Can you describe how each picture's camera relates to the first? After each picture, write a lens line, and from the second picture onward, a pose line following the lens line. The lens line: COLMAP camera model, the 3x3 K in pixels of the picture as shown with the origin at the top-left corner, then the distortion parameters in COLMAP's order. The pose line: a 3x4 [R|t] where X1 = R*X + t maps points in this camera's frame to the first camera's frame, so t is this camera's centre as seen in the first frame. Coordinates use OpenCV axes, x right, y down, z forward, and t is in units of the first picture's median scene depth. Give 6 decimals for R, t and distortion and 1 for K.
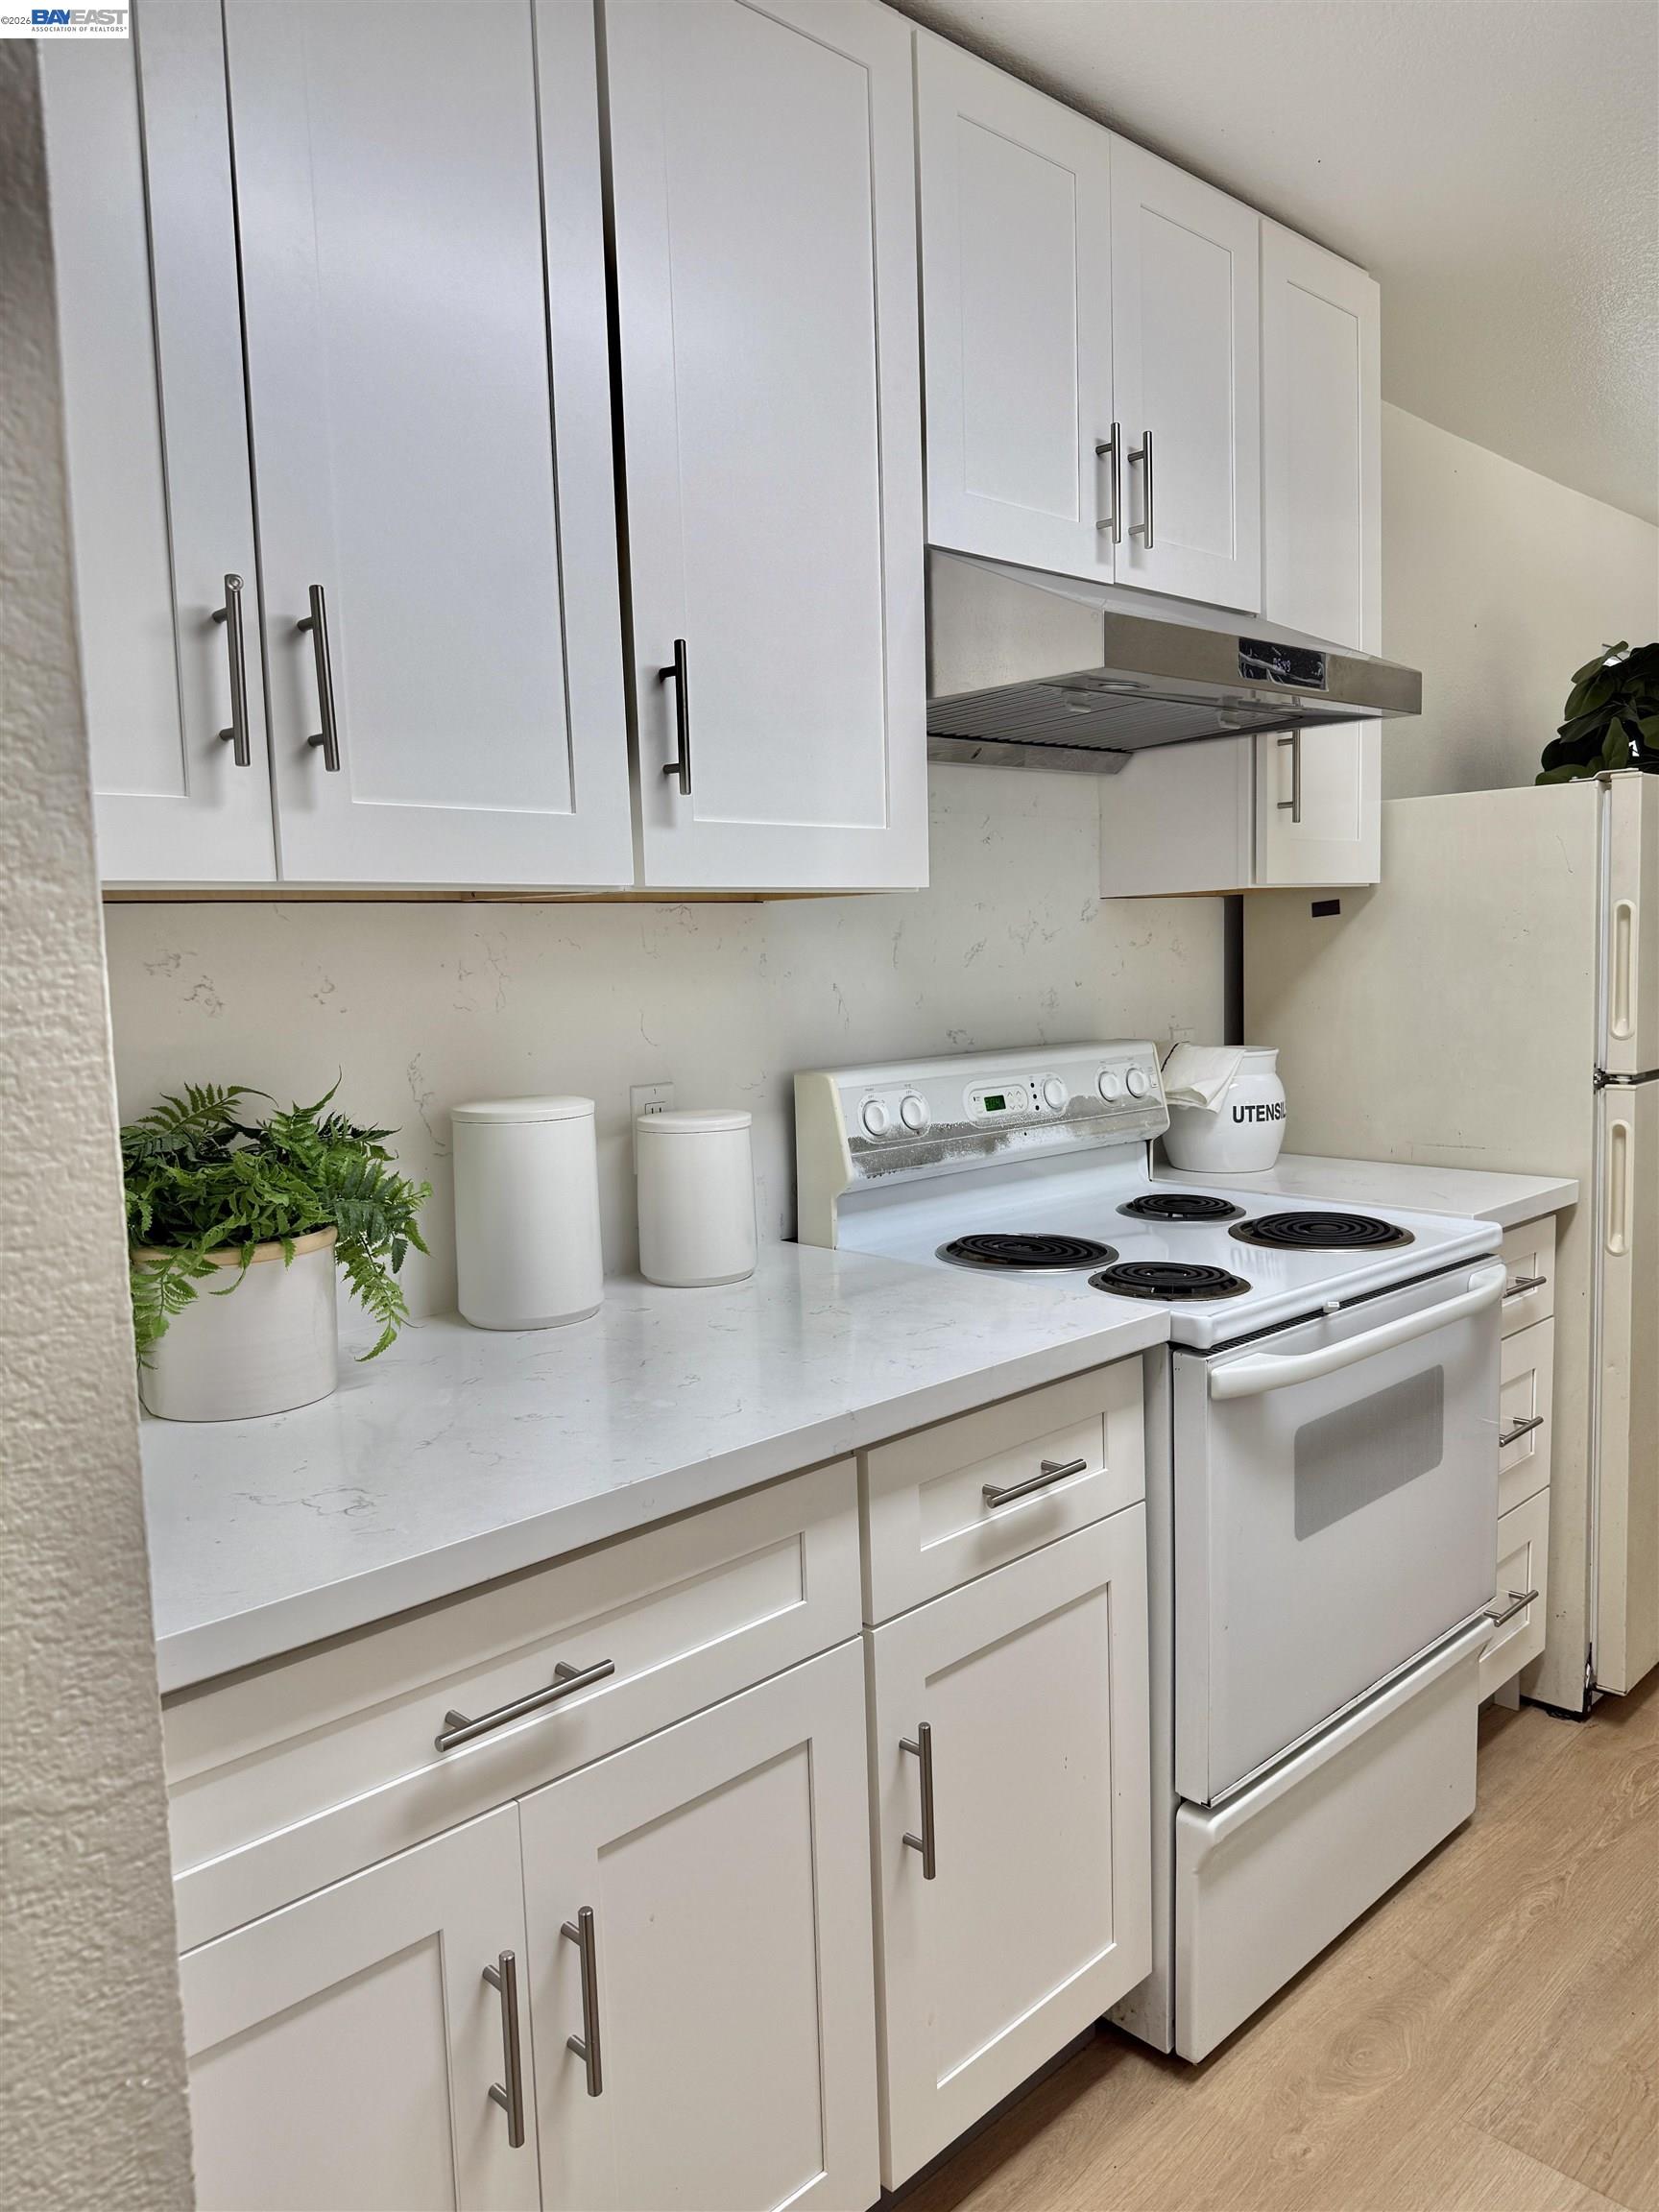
lens RADIAL K [[1570.5, 0, 819.8], [0, 1570.5, 1113.6], [0, 0, 1]] dist [0.053325, -0.029752]
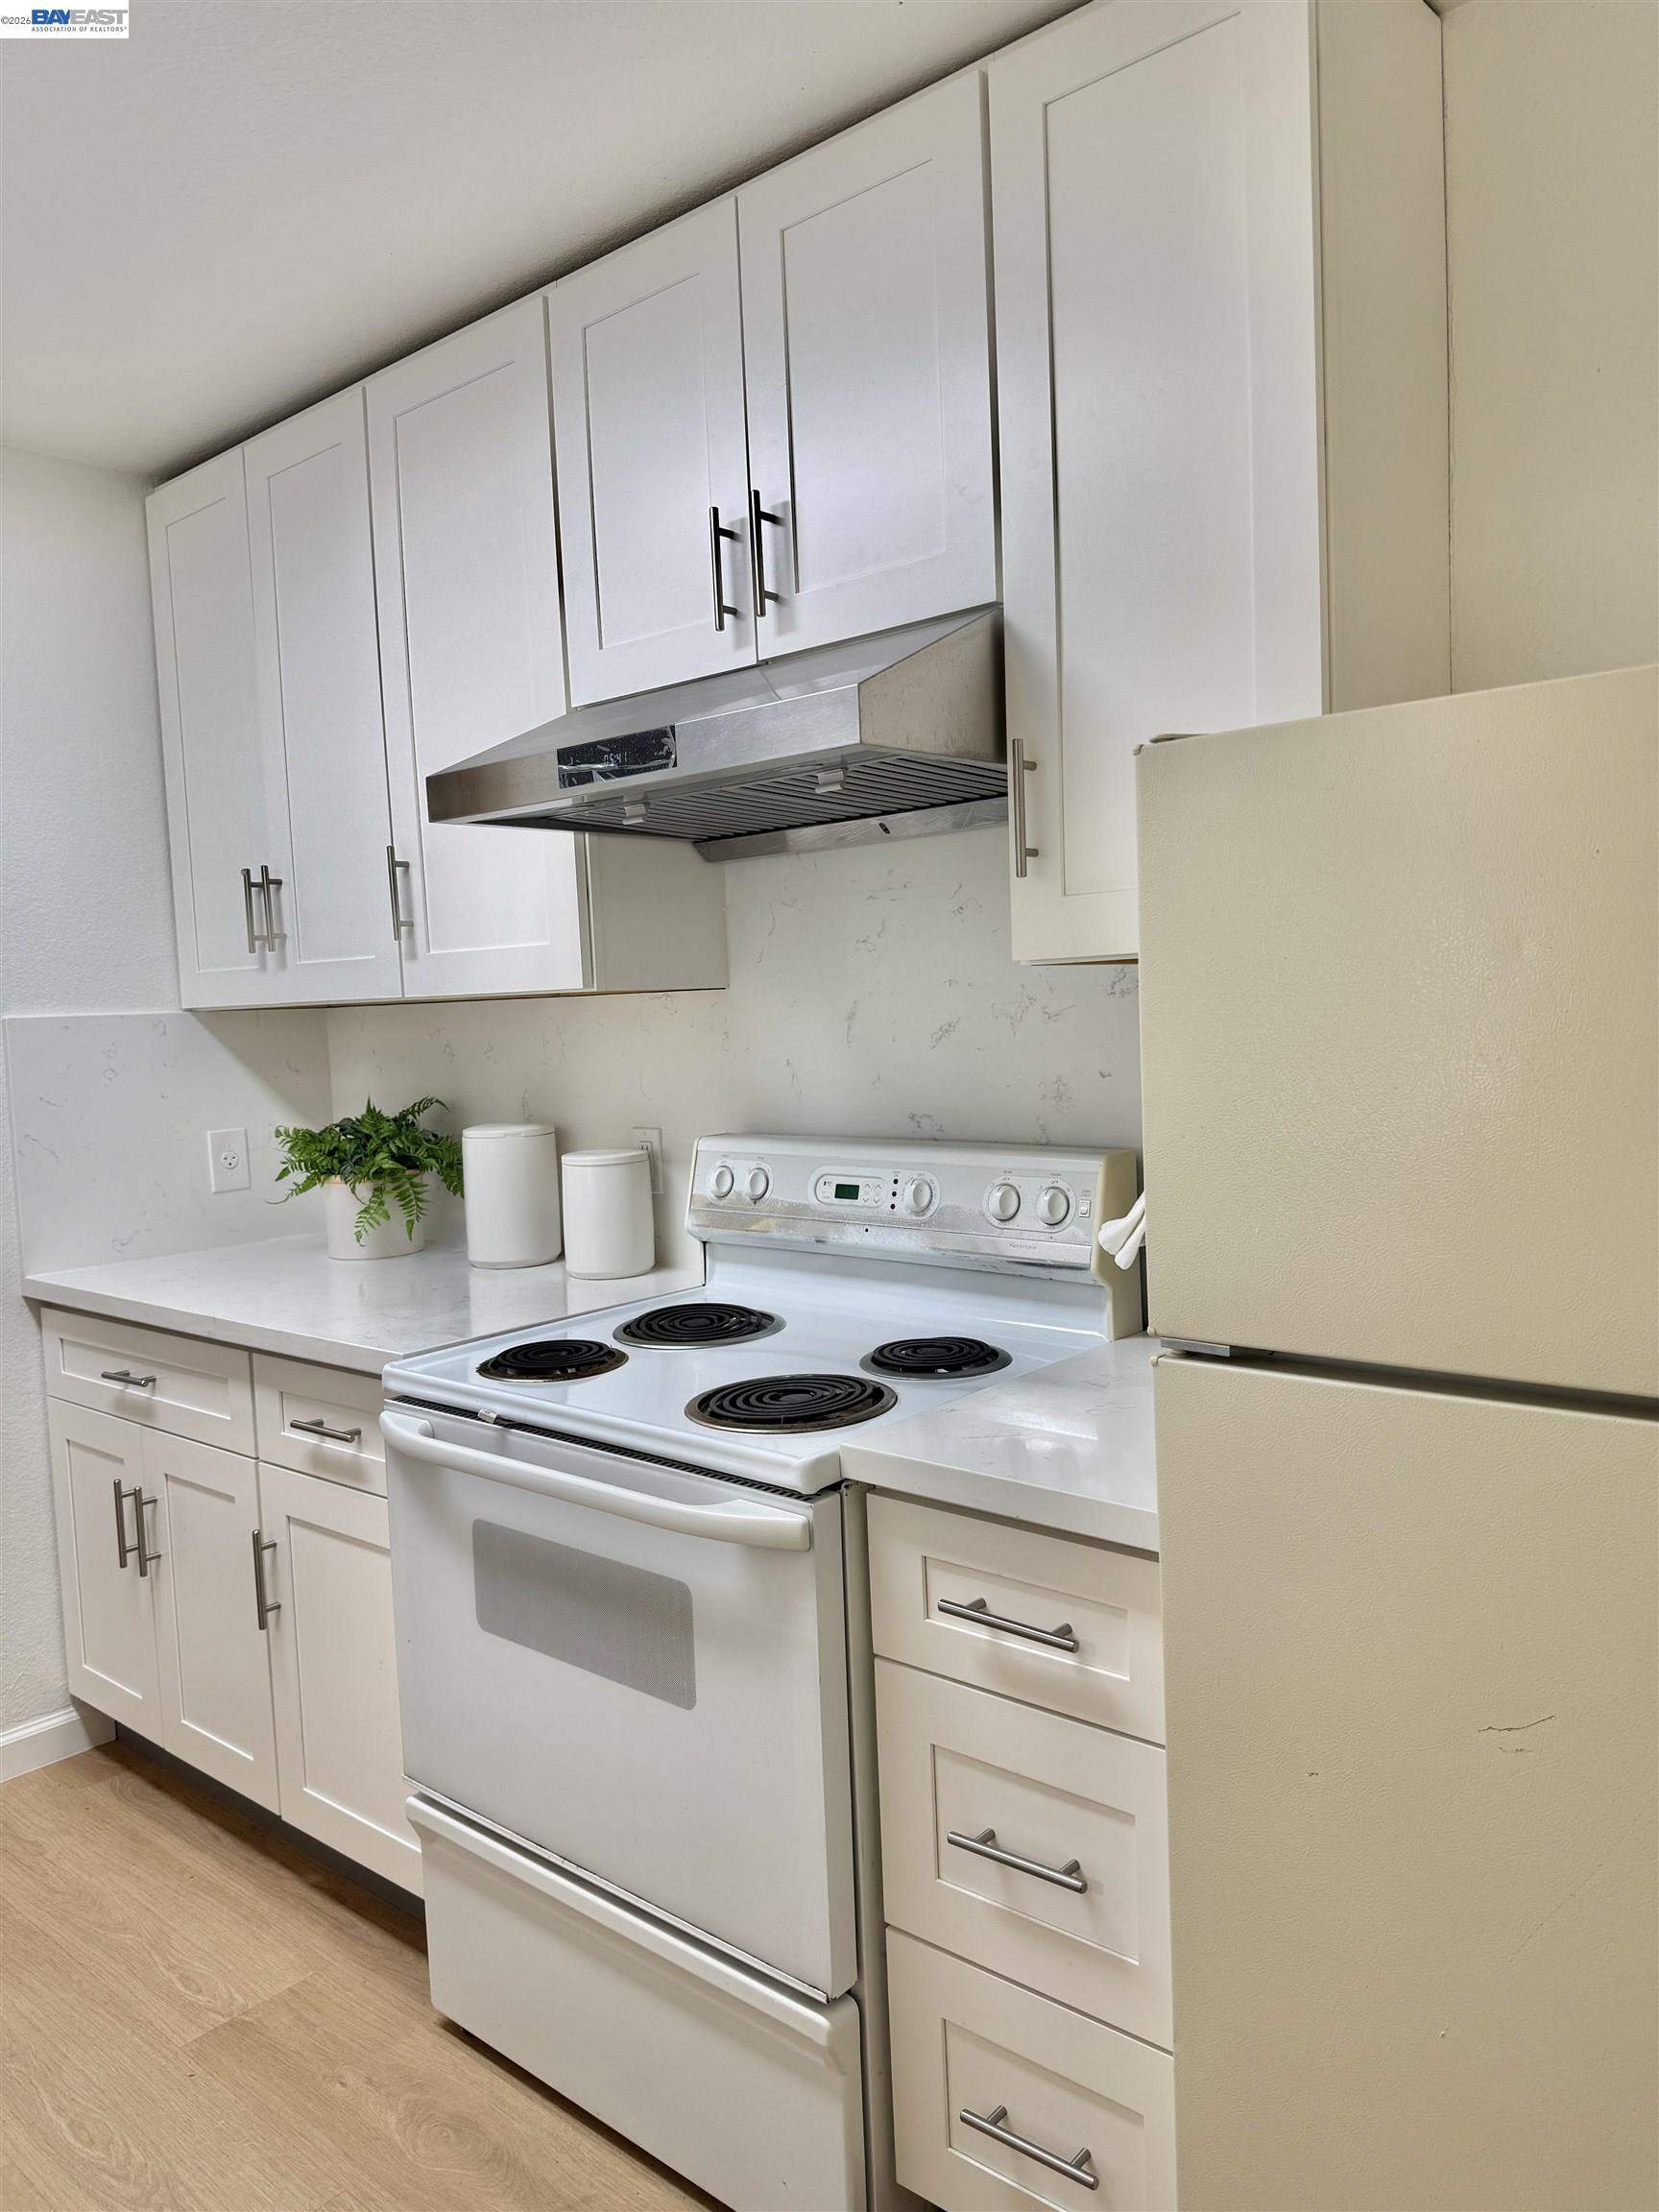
lens RADIAL K [[1570.5, 0, 841.8], [0, 1570.5, 1106.2], [0, 0, 1]] dist [0.053325, -0.029752]
pose [[0.096291, 0.095787, -0.990734, 1.216860], [-0.071107, 0.993478, 0.089141, -0.165858], [0.992810, 0.061864, 0.102474, 1.018191]]
